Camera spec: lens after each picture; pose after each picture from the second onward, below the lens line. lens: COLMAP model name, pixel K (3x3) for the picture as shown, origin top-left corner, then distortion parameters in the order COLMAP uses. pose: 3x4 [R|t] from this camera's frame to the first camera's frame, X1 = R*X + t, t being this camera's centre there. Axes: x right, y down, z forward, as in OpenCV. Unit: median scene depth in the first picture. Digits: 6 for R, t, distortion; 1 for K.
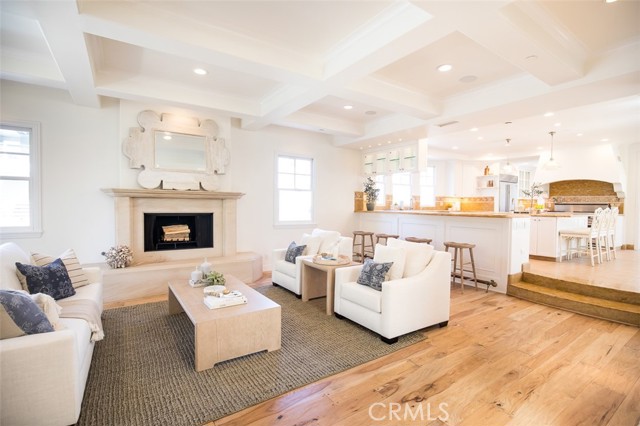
lens RADIAL K [[303.1, 0, 323.0], [0, 303.1, 213.7], [0, 0, 1]] dist [-0.026734, 0.001039]
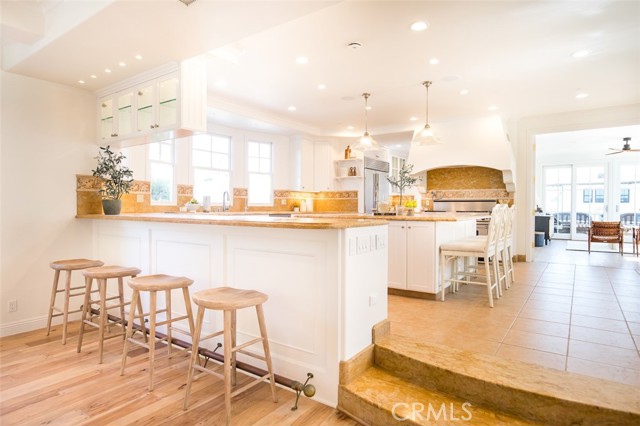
lens RADIAL K [[366.6, 0, 319.1], [0, 366.6, 211.2], [0, 0, 1]] dist [-0.018659, -0.000137]
pose [[0.938273, -0.011902, 0.345691, 0.246542], [0.016662, 0.999803, -0.010803, -0.003333], [-0.345495, 0.015896, 0.938286, 0.310769]]
